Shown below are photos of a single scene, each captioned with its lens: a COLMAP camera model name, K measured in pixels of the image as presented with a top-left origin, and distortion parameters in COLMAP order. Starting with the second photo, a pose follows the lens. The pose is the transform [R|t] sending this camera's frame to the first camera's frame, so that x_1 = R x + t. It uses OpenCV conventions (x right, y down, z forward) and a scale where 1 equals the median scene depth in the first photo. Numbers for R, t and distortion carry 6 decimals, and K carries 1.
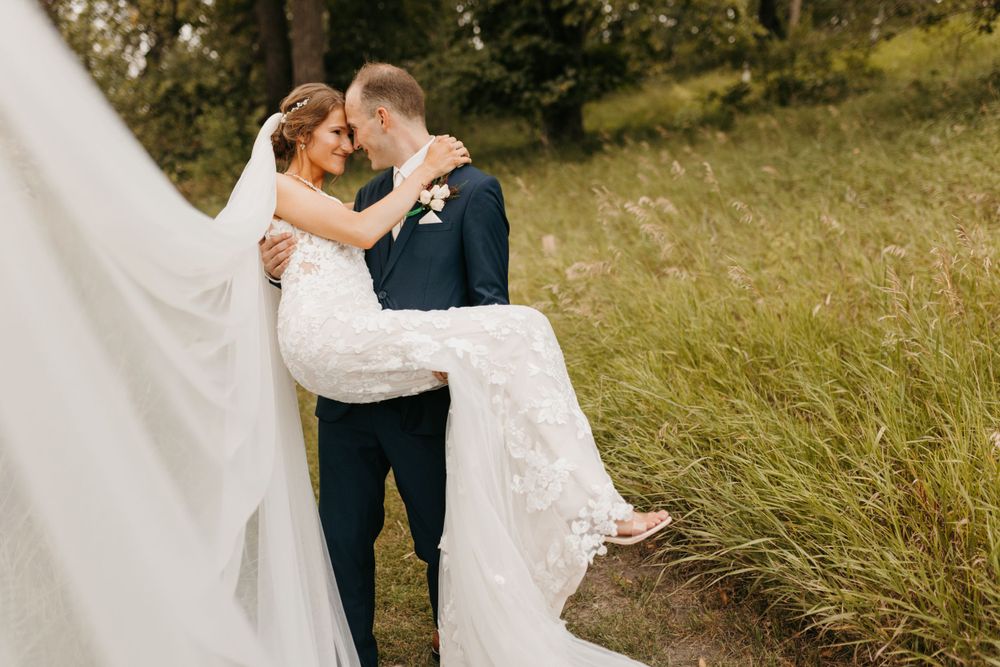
lens RADIAL K [[961.2, 0, 500.0], [0, 961.2, 333.5], [0, 0, 1]] dist [-0.004287, 0.032915]
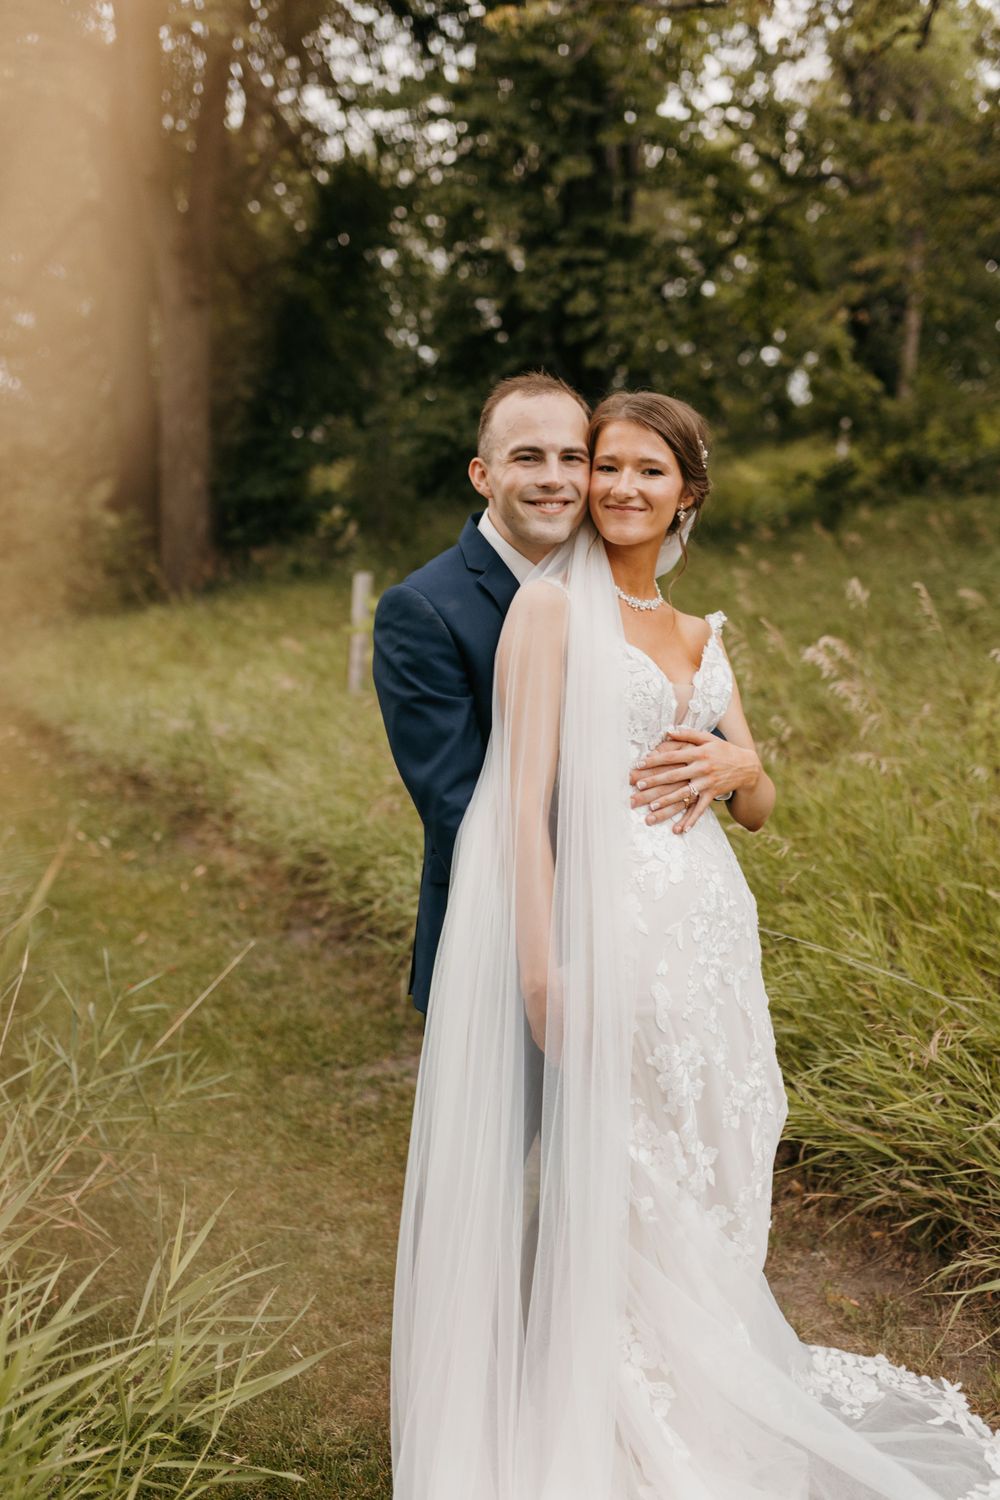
lens RADIAL K [[1441.8, 0, 500.0], [0, 1441.8, 750.0], [0, 0, 1]] dist [-0.004287, 0.032915]
pose [[0.999123, 0.015063, 0.039069, -0.026445], [-0.012991, 0.998523, -0.052760, -0.005496], [-0.039806, 0.052207, 0.997843, 0.029258]]
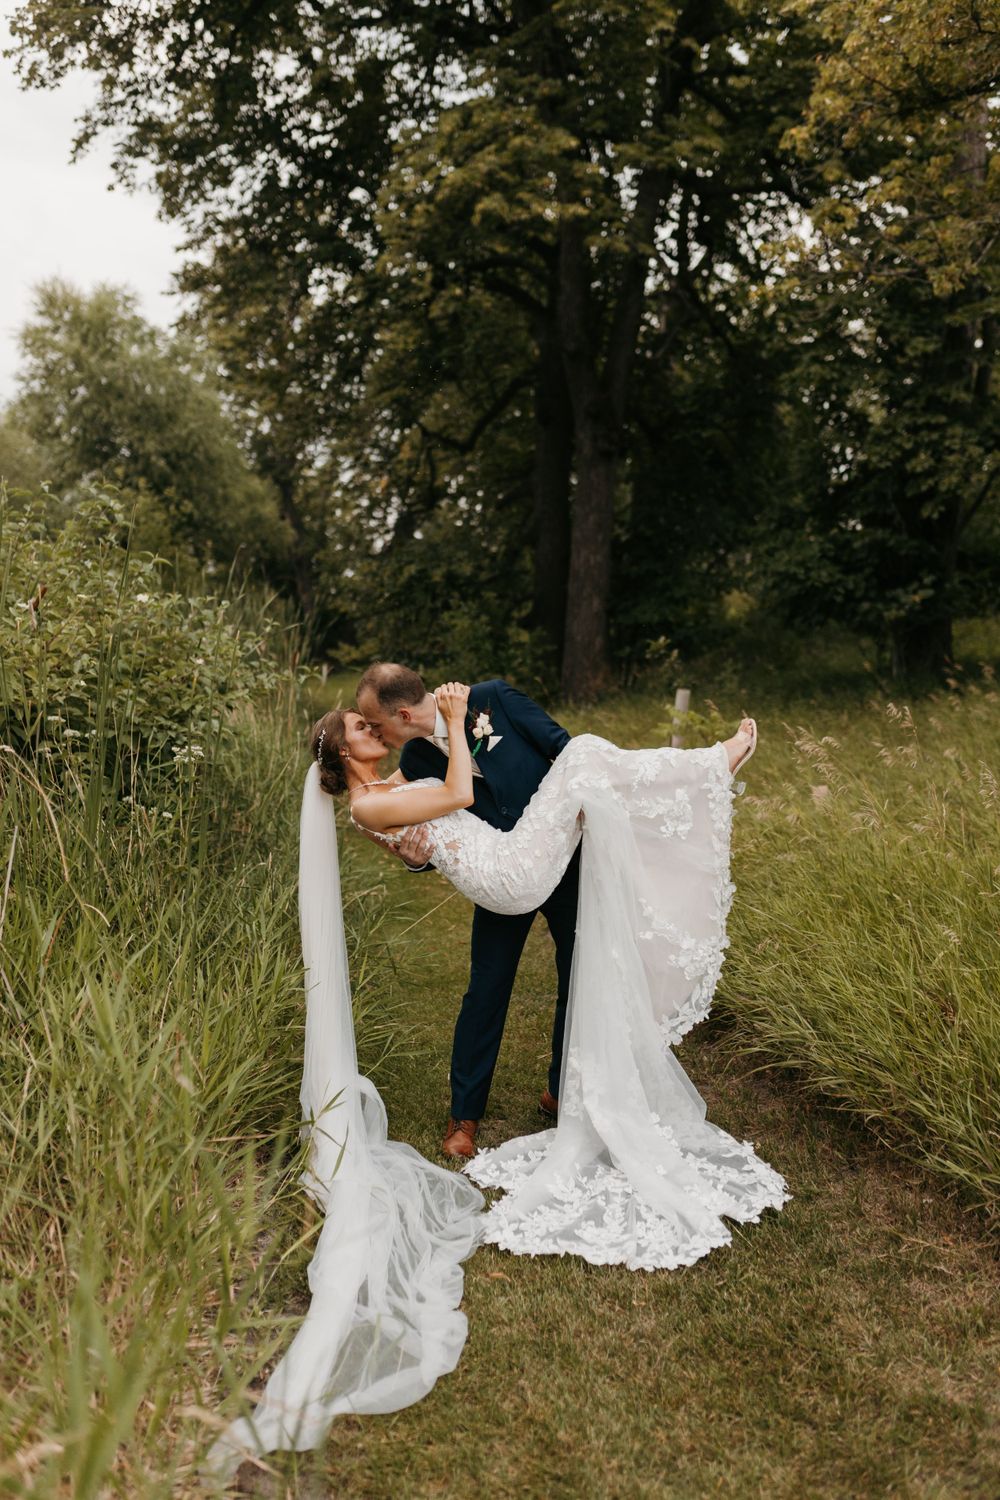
lens RADIAL K [[1458.8, 0, 500.0], [0, 1458.8, 750.0], [0, 0, 1]] dist [0.002773, 0.002947]
pose [[0.962774, 0.072504, -0.260403, 0.060578], [-0.105396, 0.987800, -0.114642, 0.021632], [0.248914, 0.137820, 0.958670, -0.142143]]
